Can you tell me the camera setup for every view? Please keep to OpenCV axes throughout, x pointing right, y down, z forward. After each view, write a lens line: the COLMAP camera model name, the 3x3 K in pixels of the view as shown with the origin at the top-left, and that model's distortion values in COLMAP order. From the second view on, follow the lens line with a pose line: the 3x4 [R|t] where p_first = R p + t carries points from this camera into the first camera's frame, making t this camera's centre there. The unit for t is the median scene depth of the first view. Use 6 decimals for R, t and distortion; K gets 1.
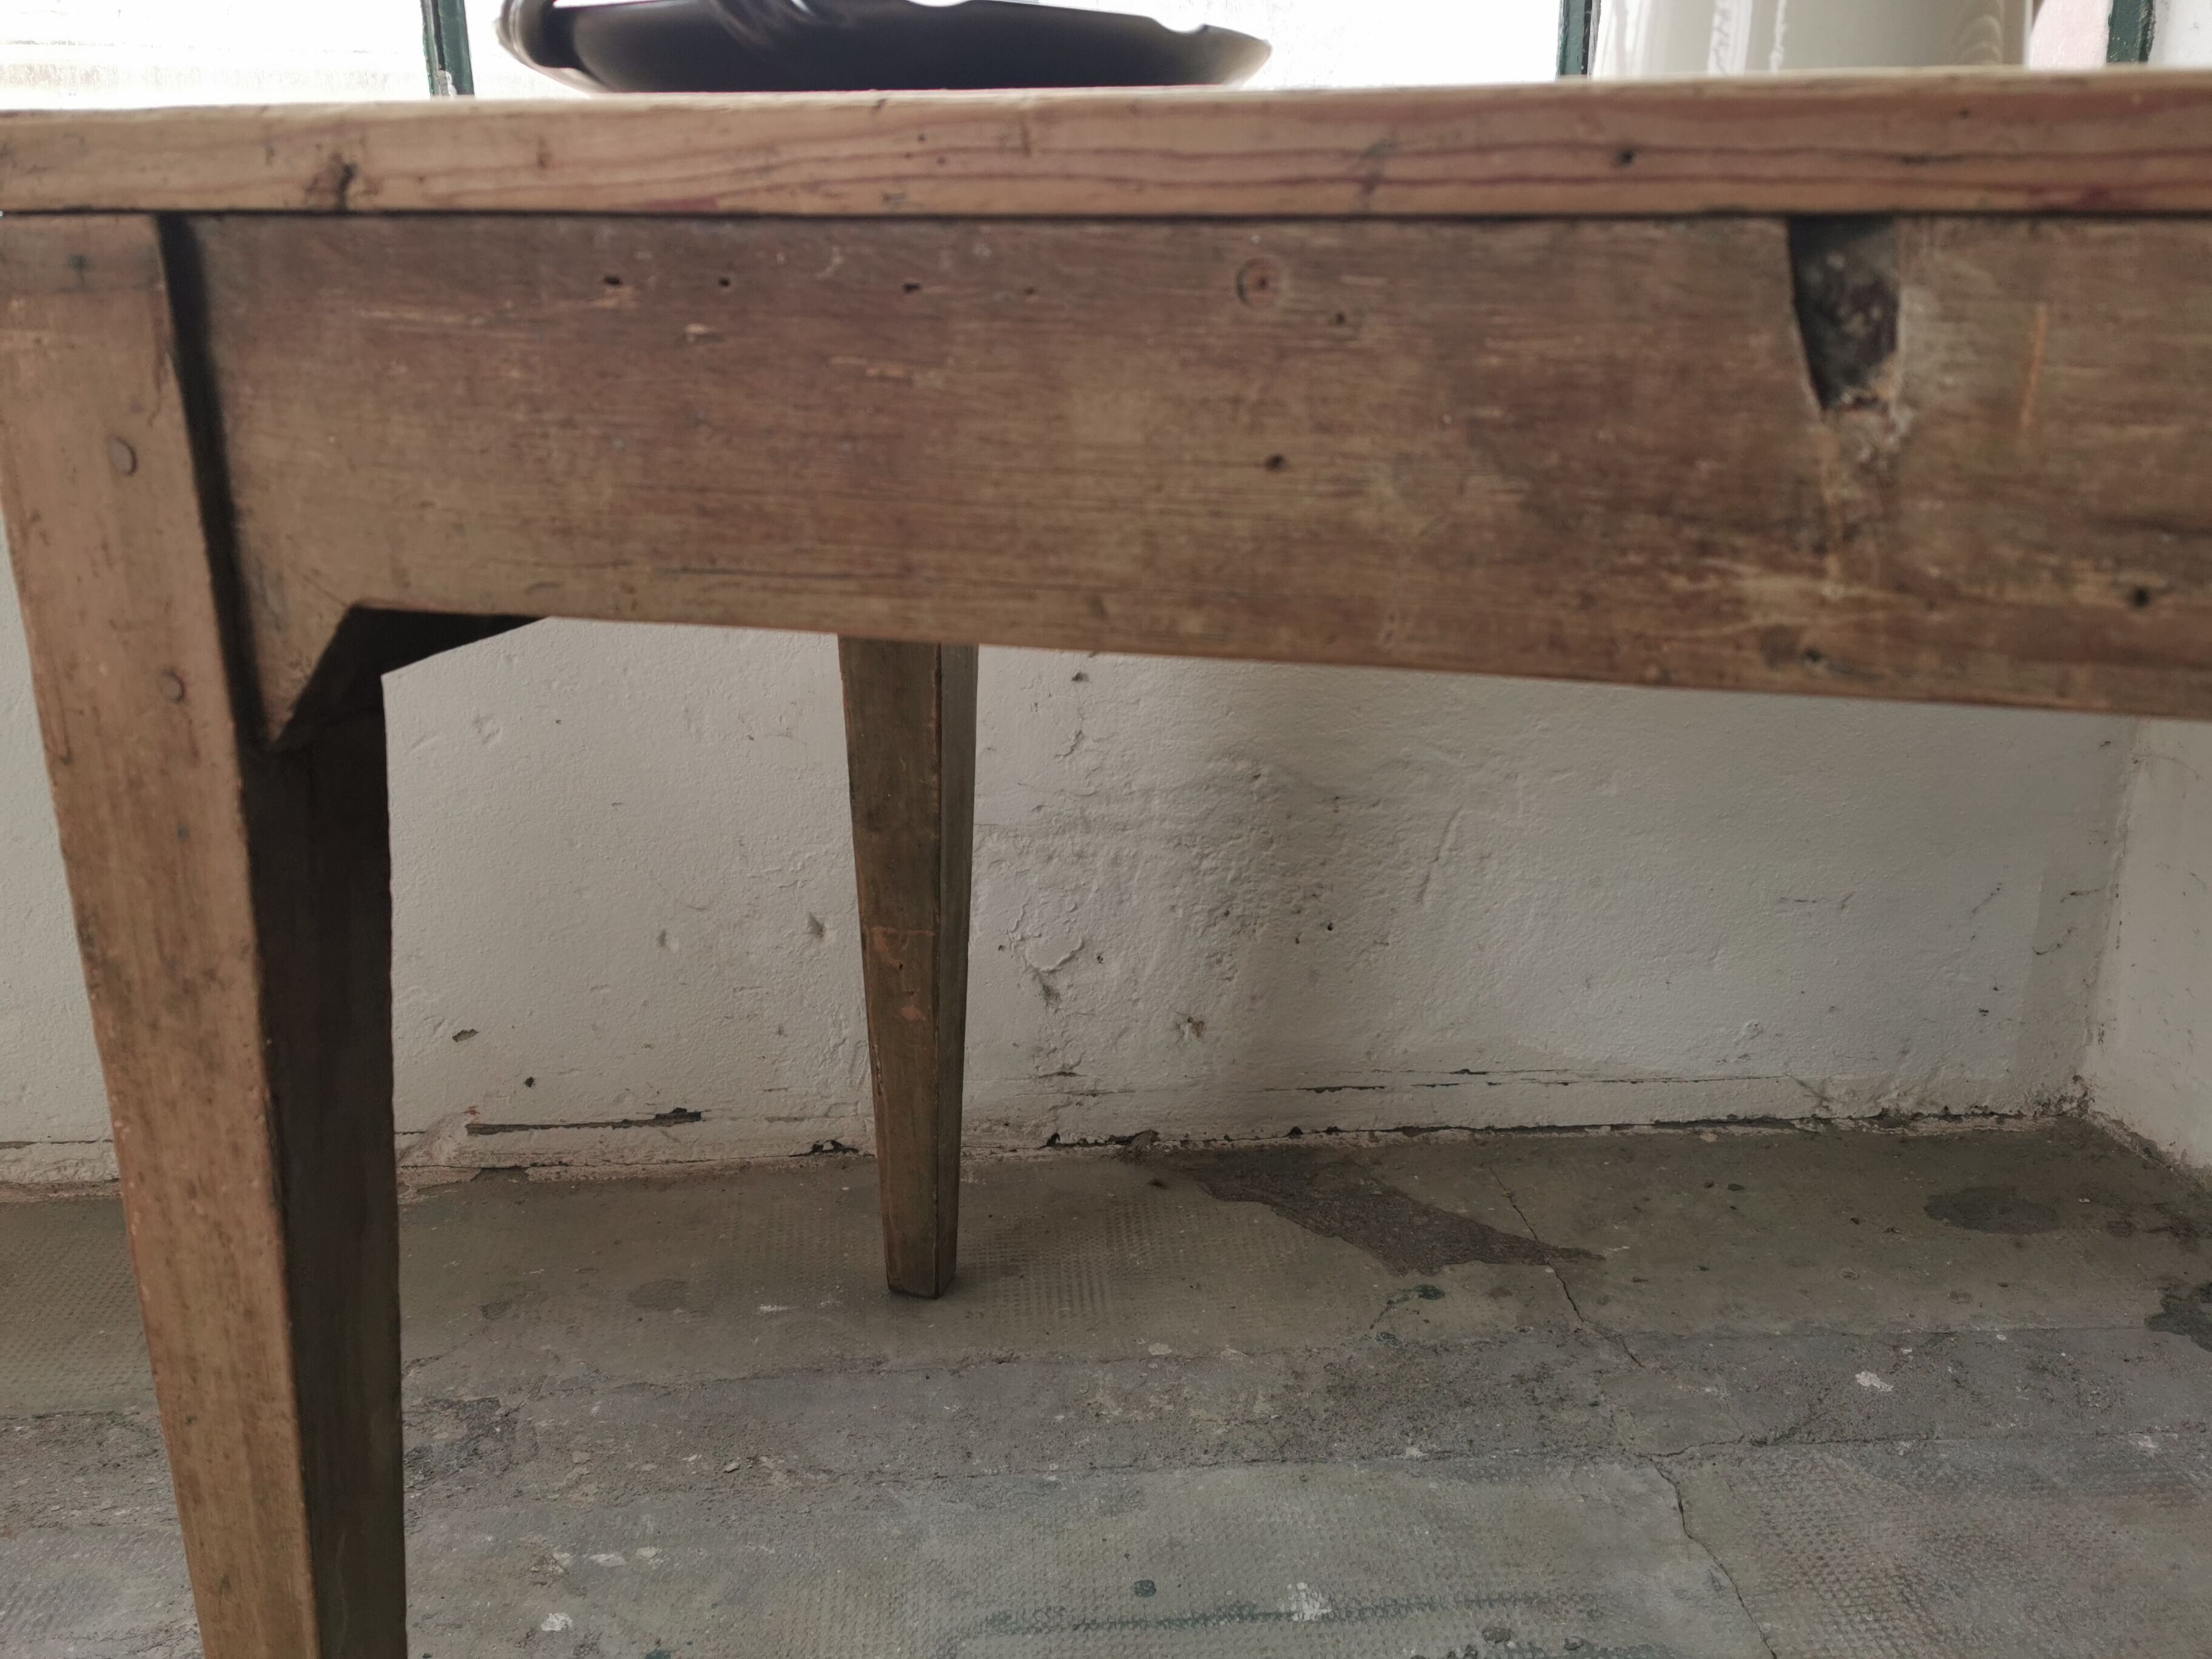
lens RADIAL K [[1931.8, 0, 1123.2], [0, 1931.8, 795.2], [0, 0, 1]] dist [0.054045, -0.044175]
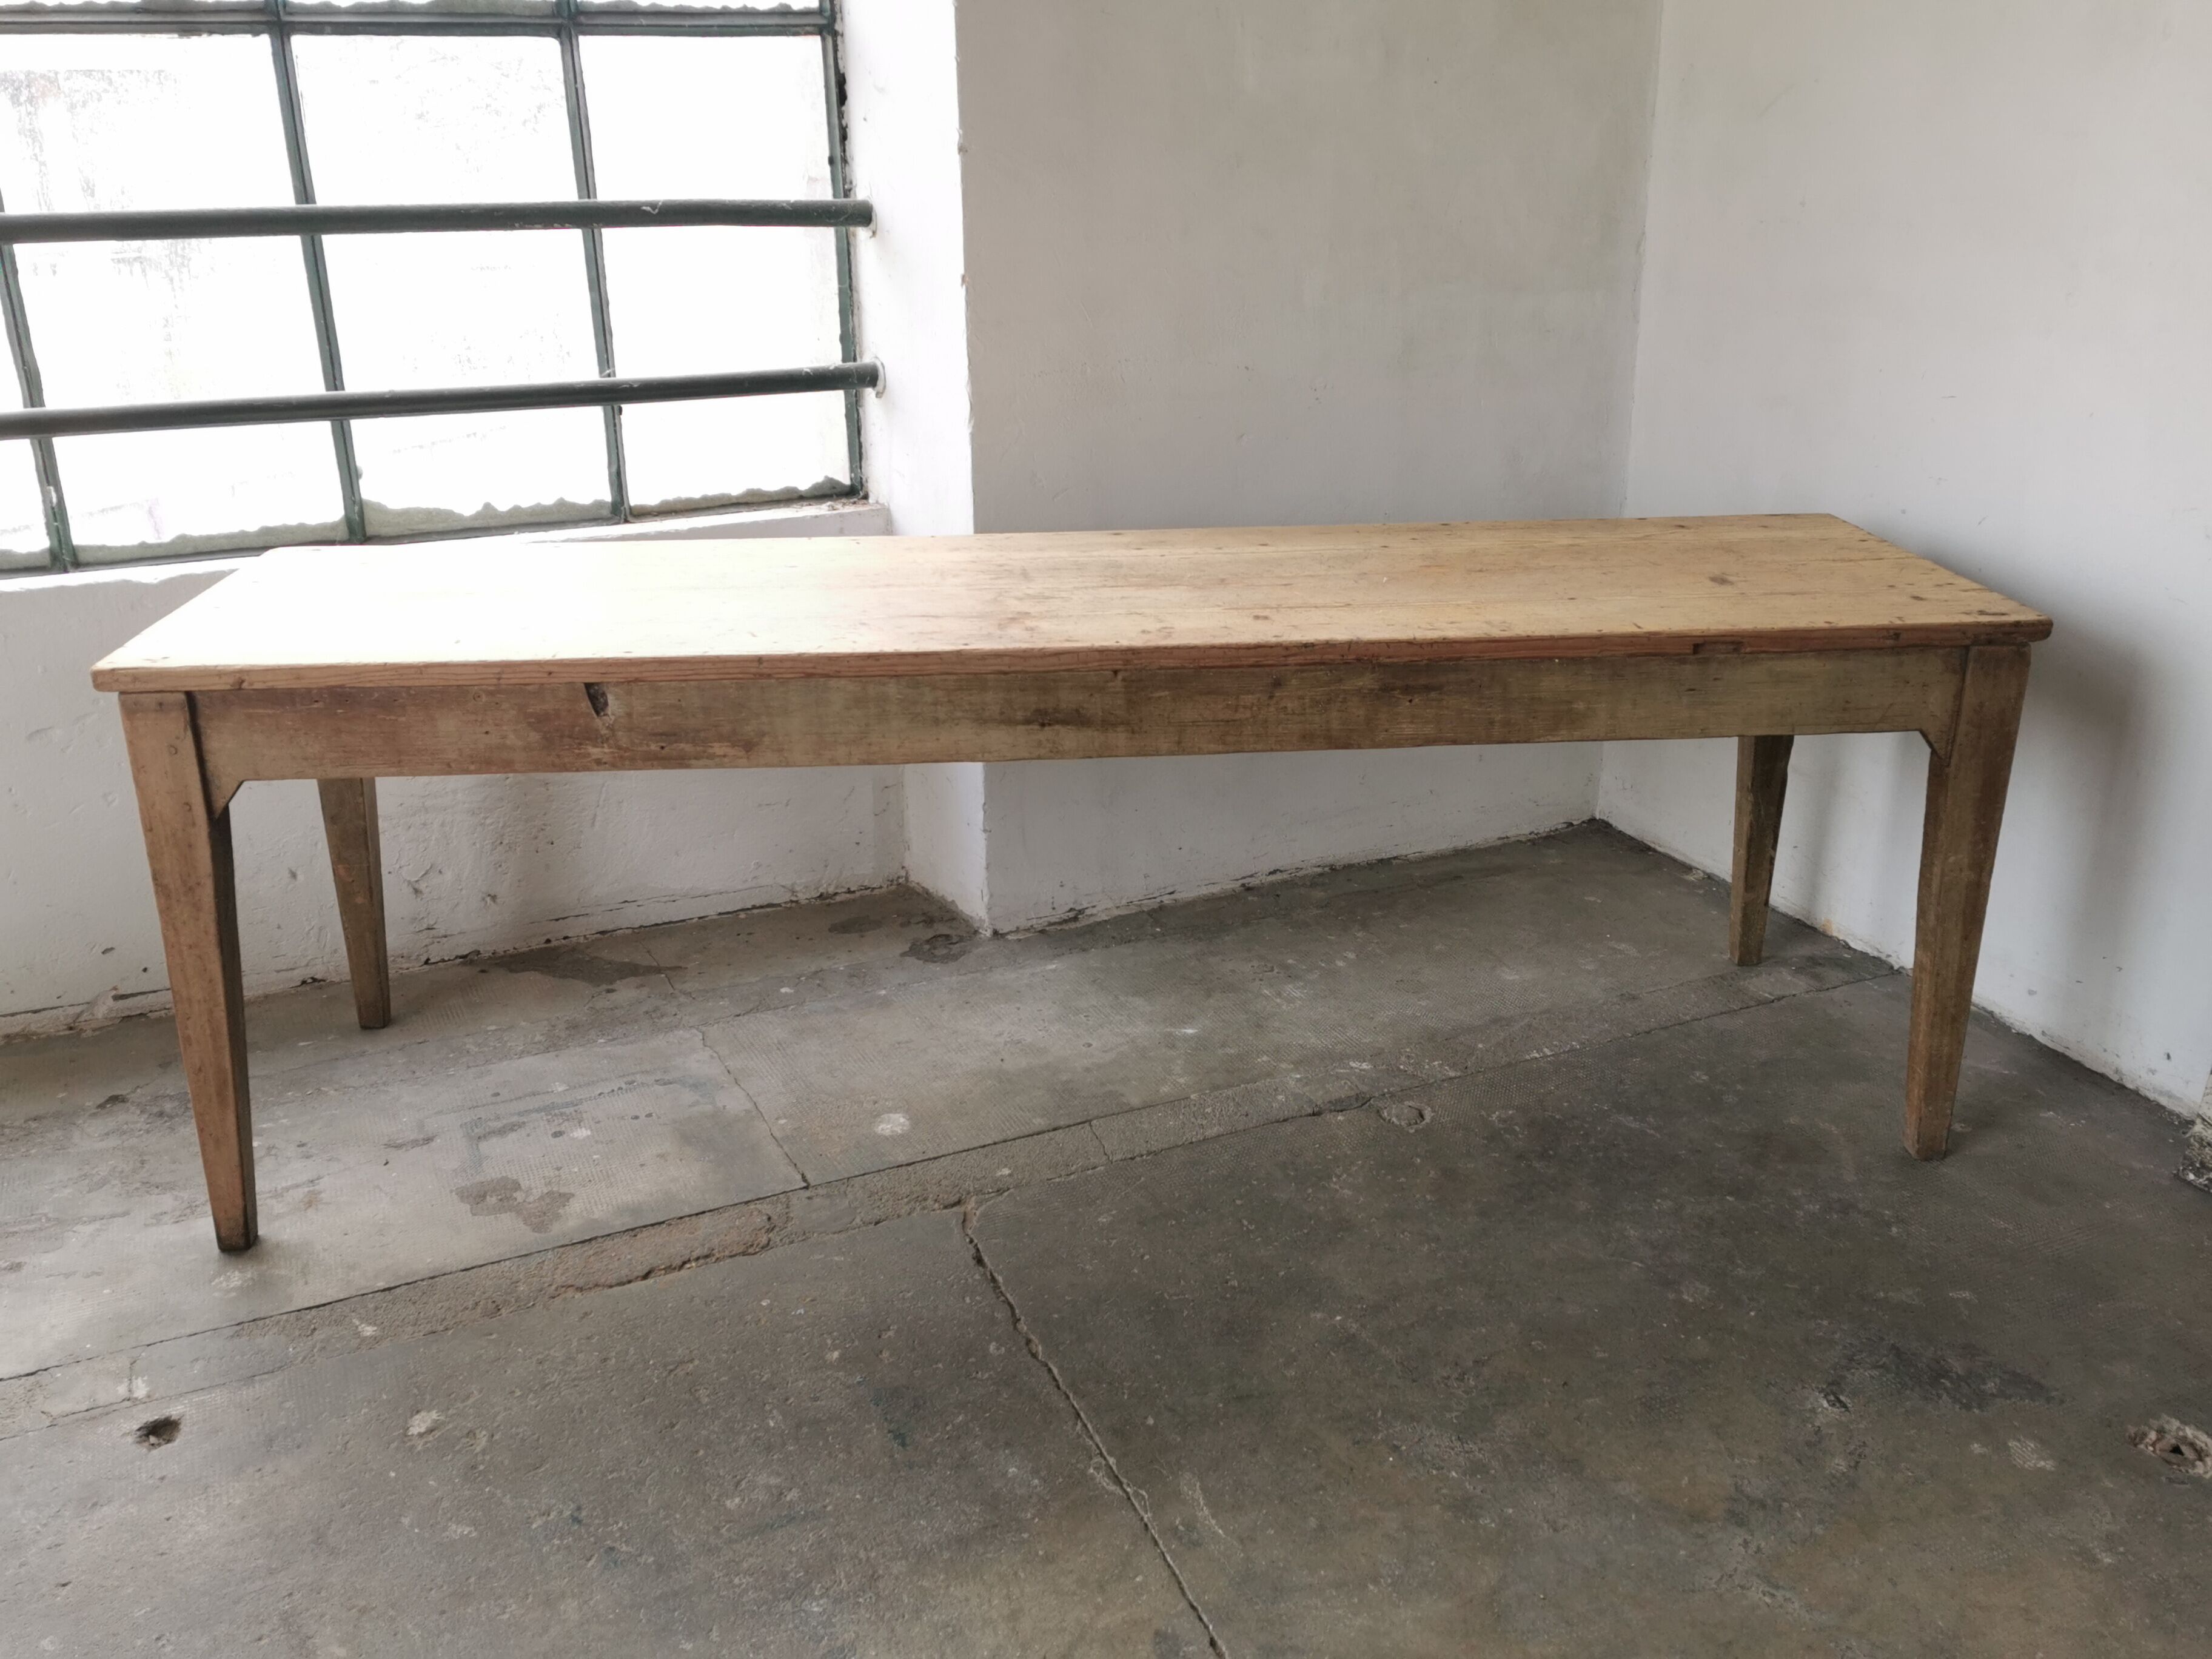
lens RADIAL K [[1923.5, 0, 1120.9], [0, 1923.5, 805.2], [0, 0, 1]] dist [0.047846, -0.004186]
pose [[0.931205, -0.119668, 0.344293, -0.050510], [0.104692, 0.992580, 0.061839, -0.052462], [-0.349138, -0.021540, 0.936824, -1.607354]]
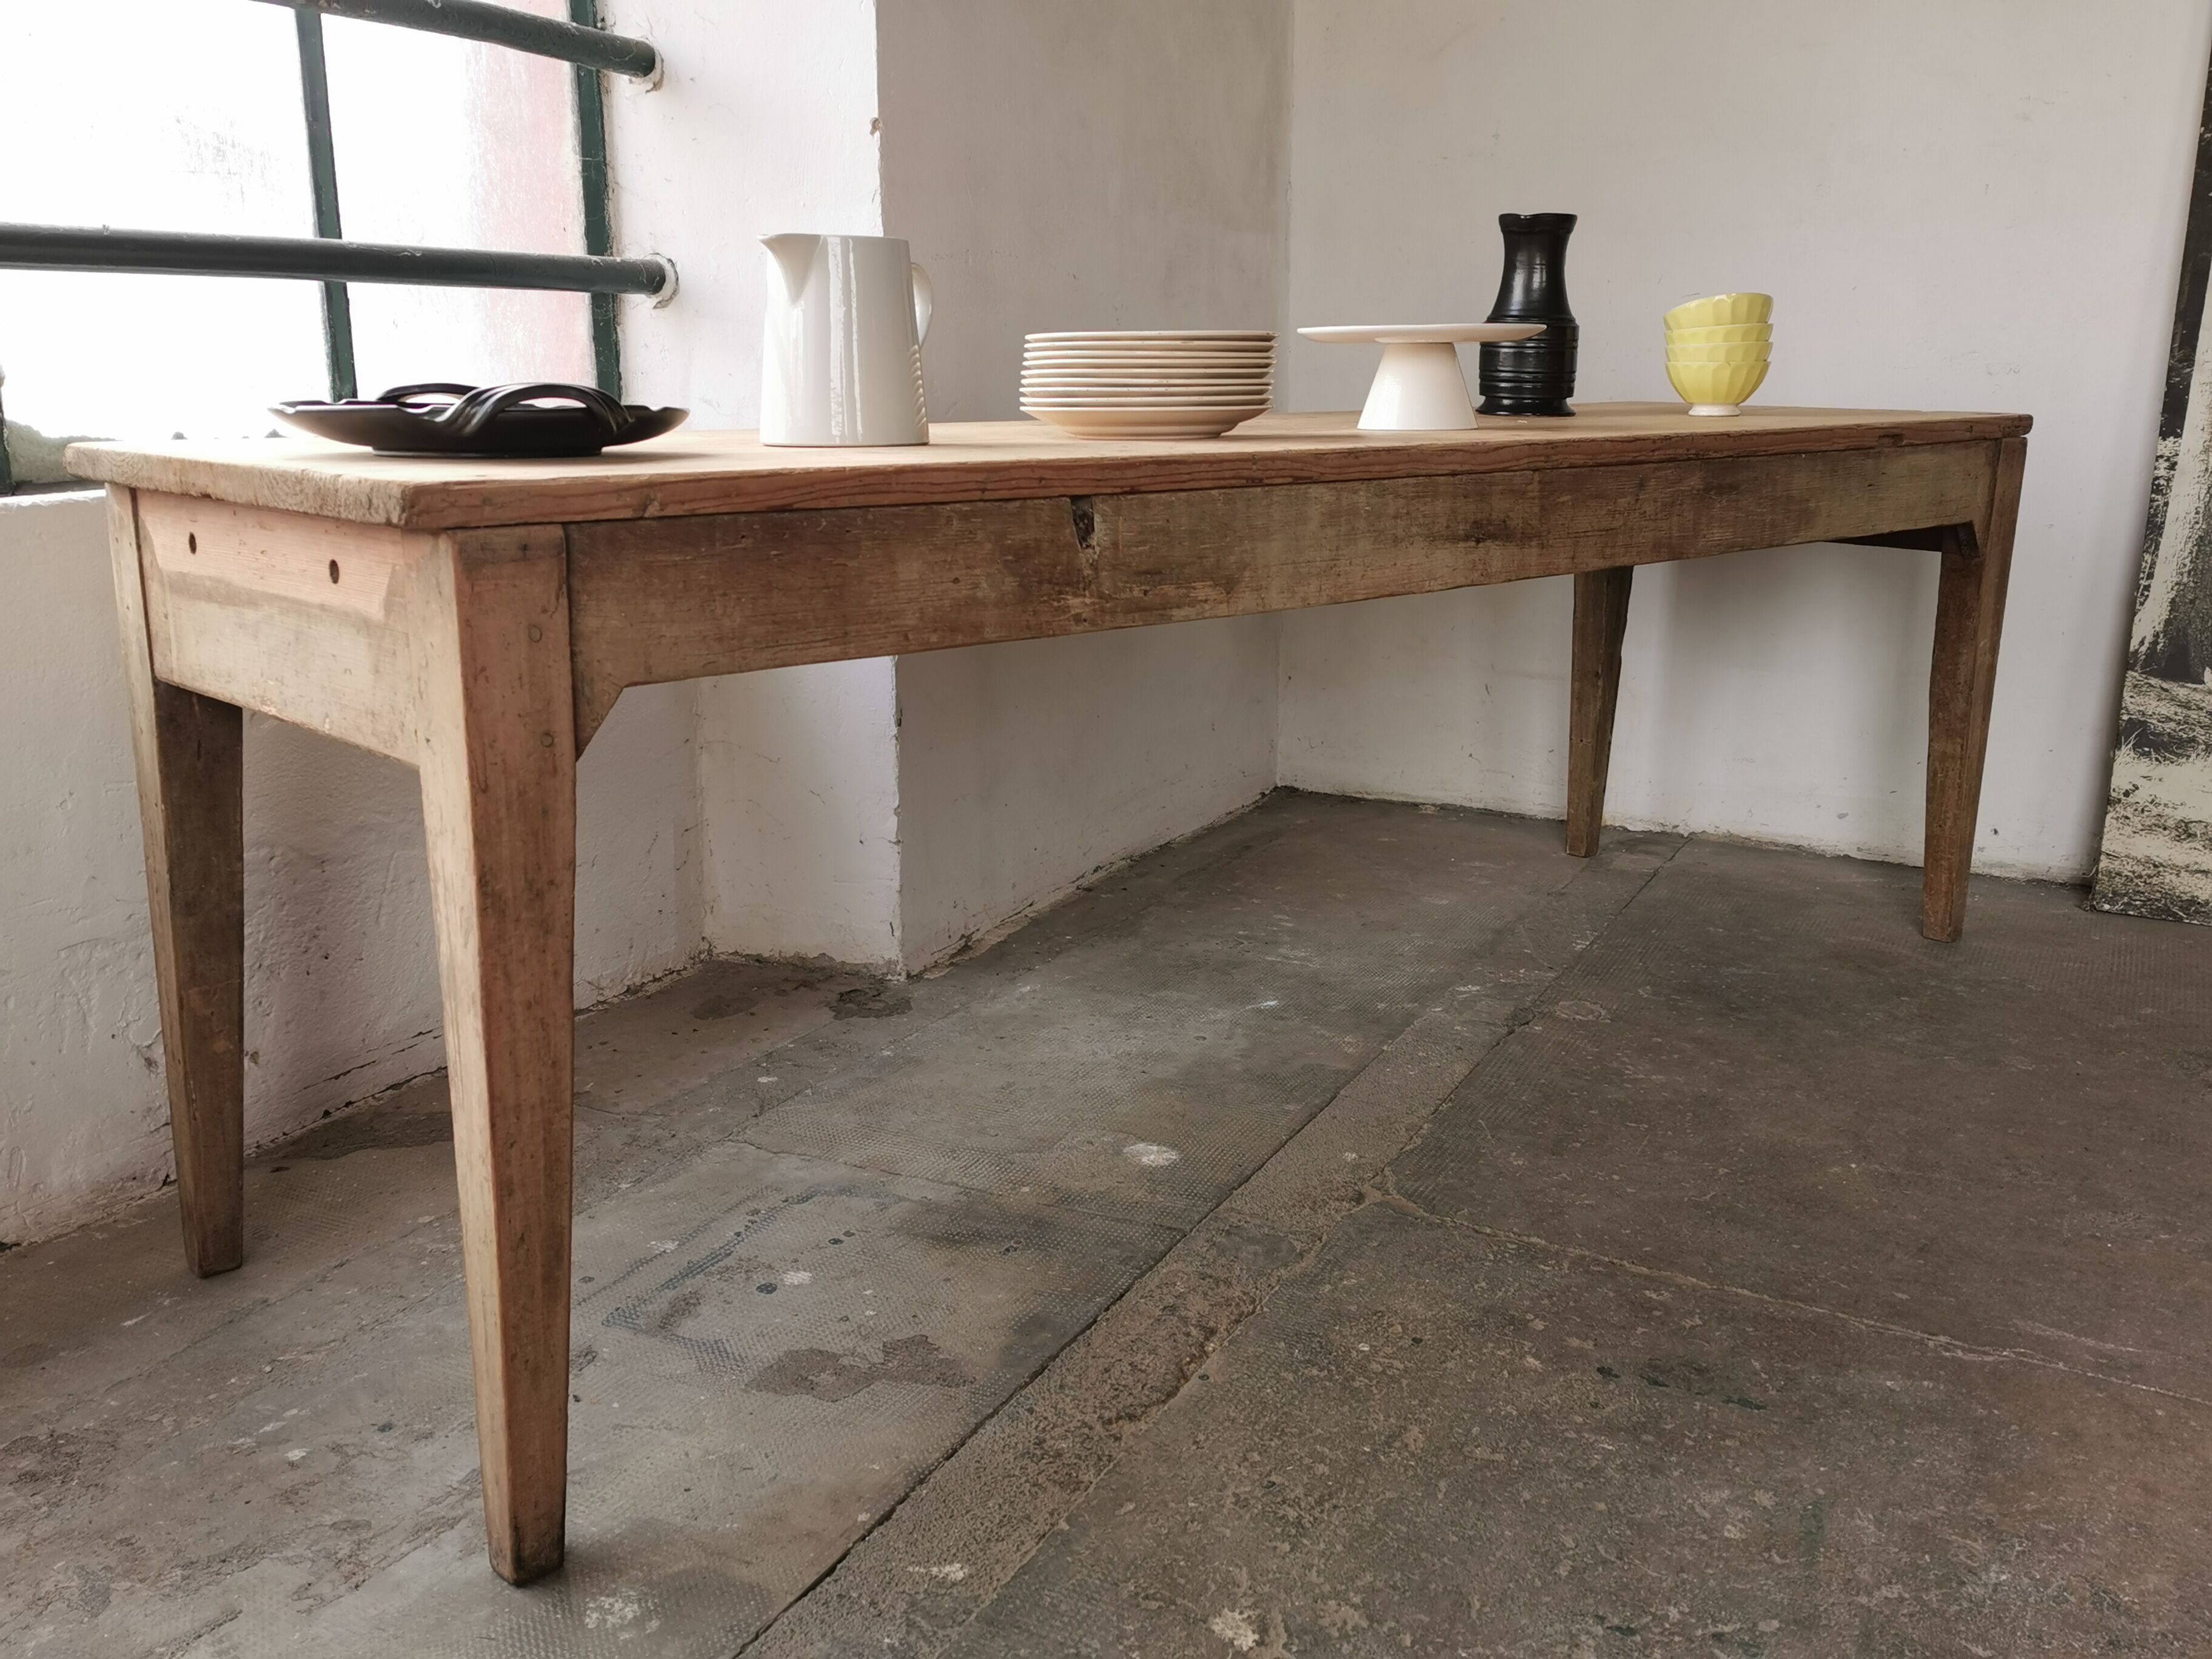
lens RADIAL K [[1931.8, 0, 1123.2], [0, 1931.8, 795.2], [0, 0, 1]] dist [0.054045, -0.044175]
pose [[0.509791, -0.181695, 0.840892, -0.991807], [0.244615, 0.967712, 0.060799, 0.013949], [-0.824789, 0.174700, 0.537776, -0.324049]]
